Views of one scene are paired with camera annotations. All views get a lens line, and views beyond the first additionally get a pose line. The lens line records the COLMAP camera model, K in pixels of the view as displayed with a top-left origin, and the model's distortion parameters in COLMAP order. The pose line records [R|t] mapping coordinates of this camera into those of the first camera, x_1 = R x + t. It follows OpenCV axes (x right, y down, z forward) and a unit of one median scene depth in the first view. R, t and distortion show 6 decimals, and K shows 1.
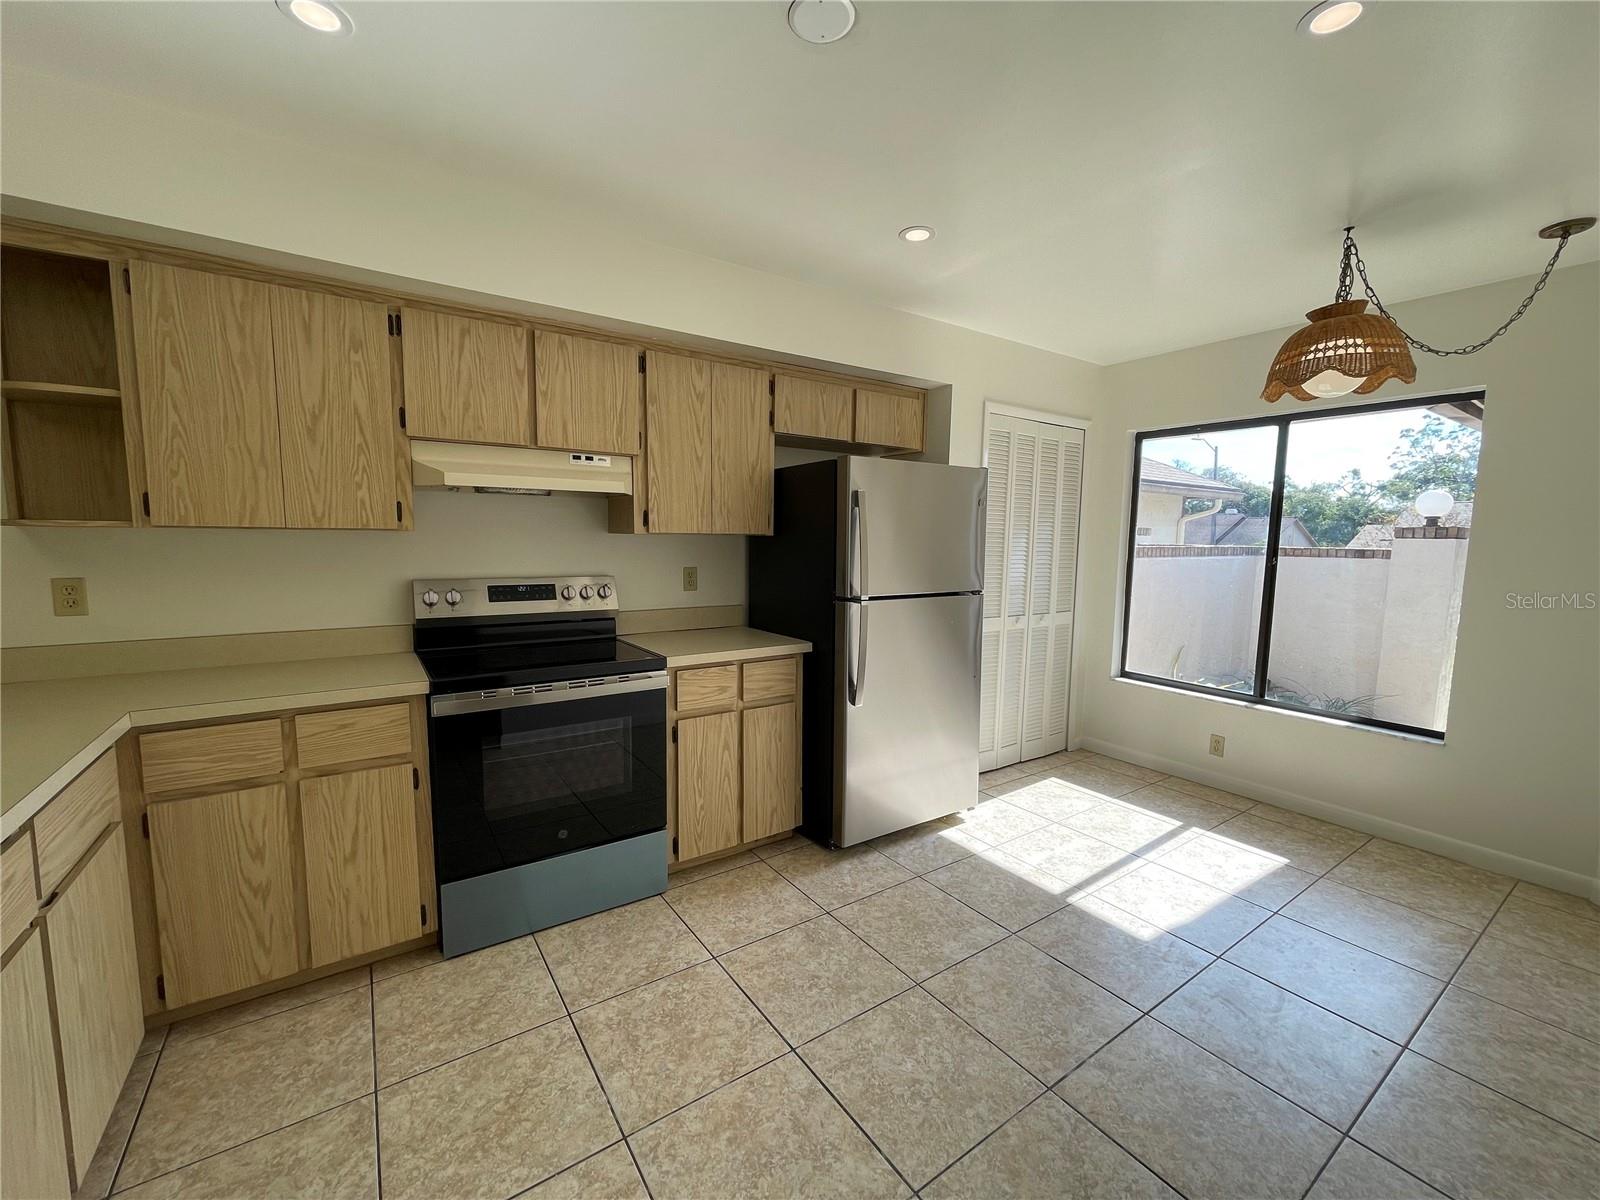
lens RADIAL K [[649.7, 0, 797.3], [0, 649.7, 599.9], [0, 0, 1]] dist [-0.001674, 0.001614]
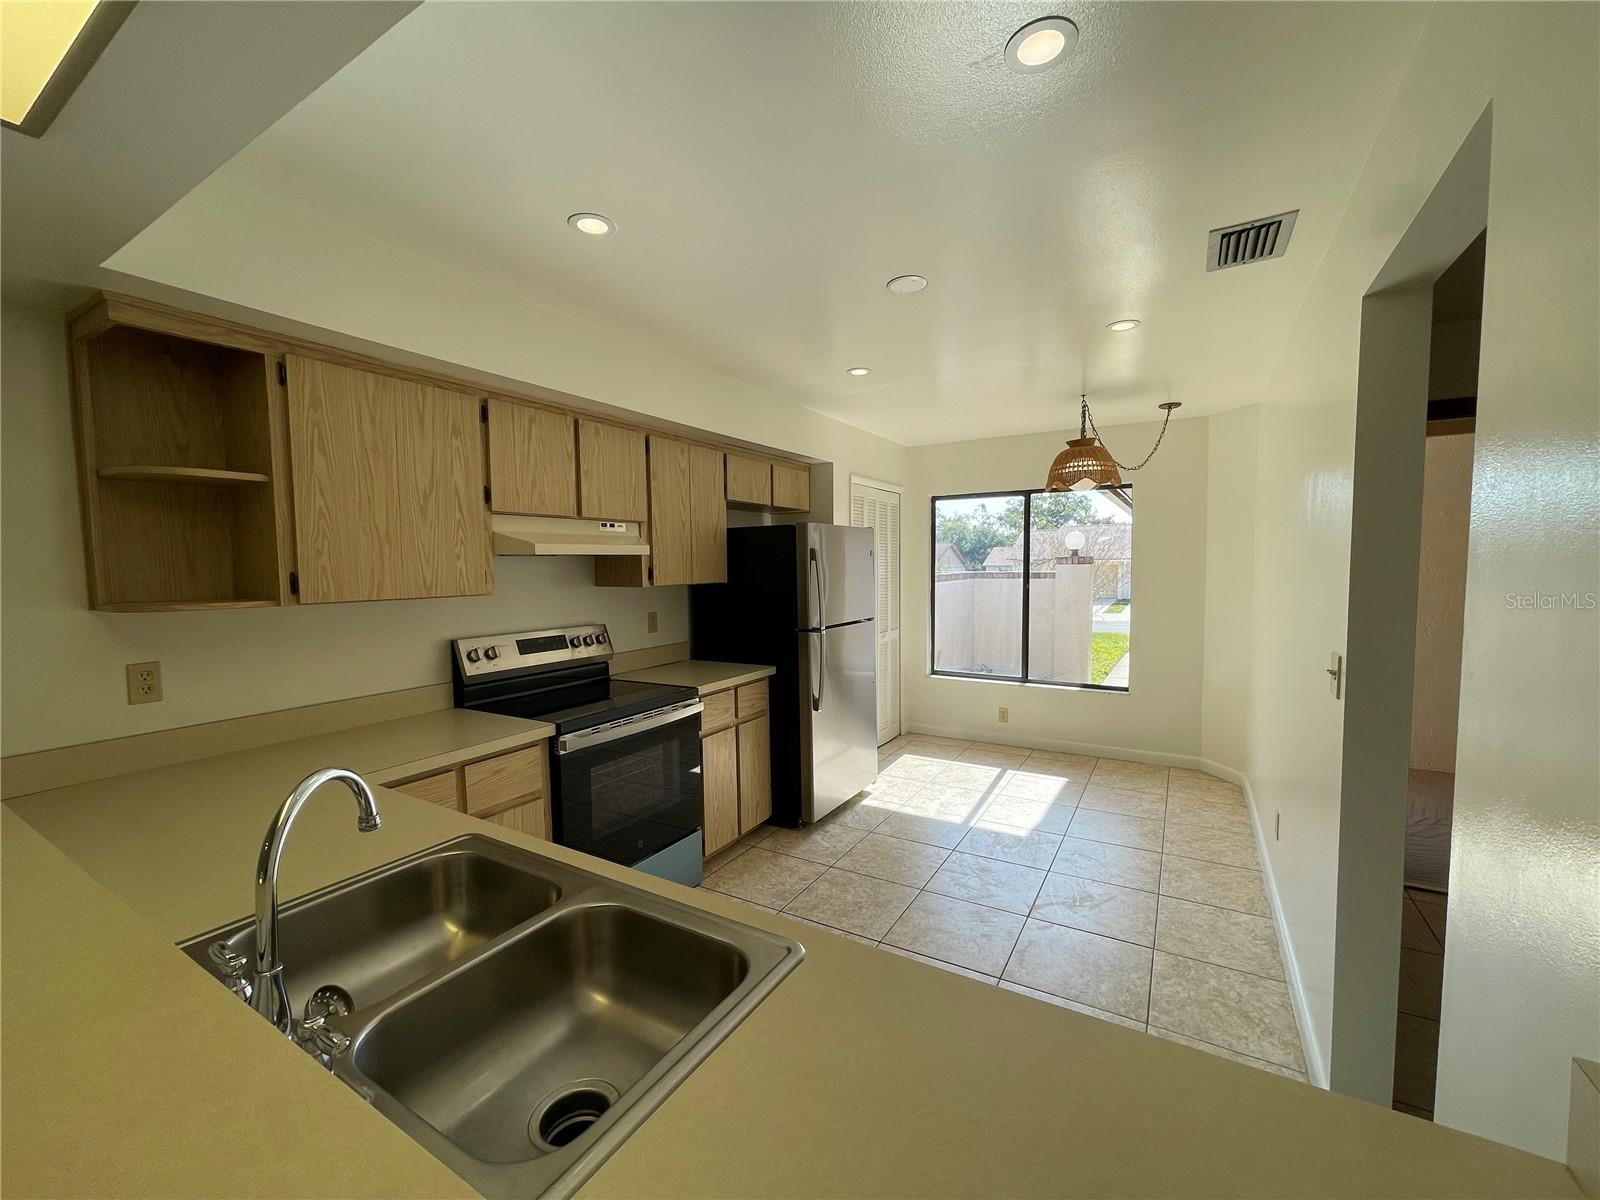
lens RADIAL K [[649.7, 0, 793.8], [0, 649.7, 596.3], [0, 0, 1]] dist [-0.001674, 0.001614]
pose [[0.909923, -0.044810, 0.412349, -0.496211], [0.063817, 0.997434, -0.032433, -0.029727], [-0.409838, 0.055826, 0.910448, -0.190277]]
